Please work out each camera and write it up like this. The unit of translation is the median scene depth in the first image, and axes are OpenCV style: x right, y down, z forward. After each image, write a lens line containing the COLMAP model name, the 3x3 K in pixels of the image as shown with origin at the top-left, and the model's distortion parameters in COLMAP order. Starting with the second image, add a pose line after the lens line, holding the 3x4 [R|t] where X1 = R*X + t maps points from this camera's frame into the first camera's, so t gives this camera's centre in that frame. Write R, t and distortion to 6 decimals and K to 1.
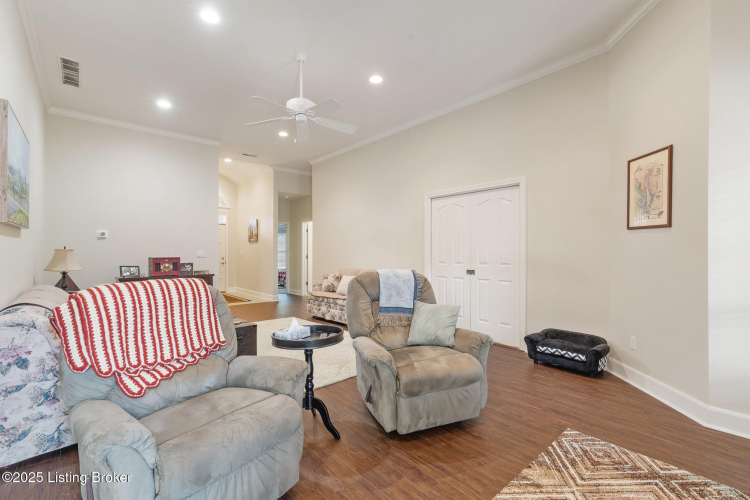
lens RADIAL K [[338.7, 0, 374.7], [0, 338.7, 251.0], [0, 0, 1]] dist [0.002194, 0.000147]
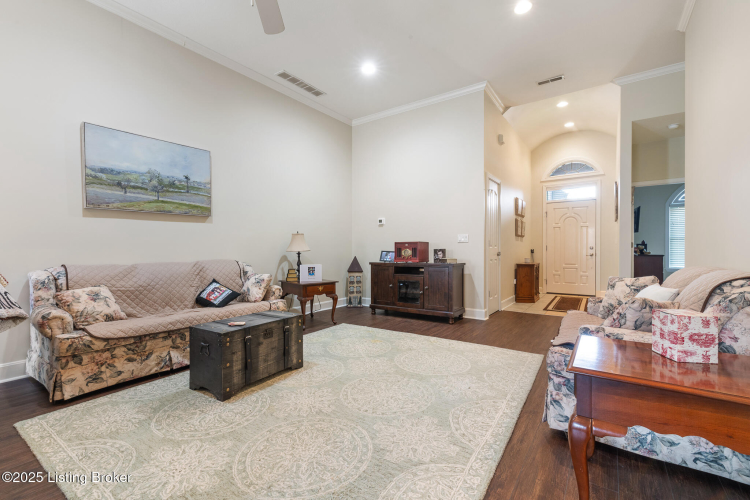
lens RADIAL K [[329.3, 0, 375.0], [0, 329.3, 249.9], [0, 0, 1]] dist [-0.000442, -0.000034]
pose [[0.247045, 0.008991, -0.968962, 0.211346], [0.004984, 0.999932, 0.010549, 0.030339], [0.968991, -0.007435, 0.246984, 0.706326]]
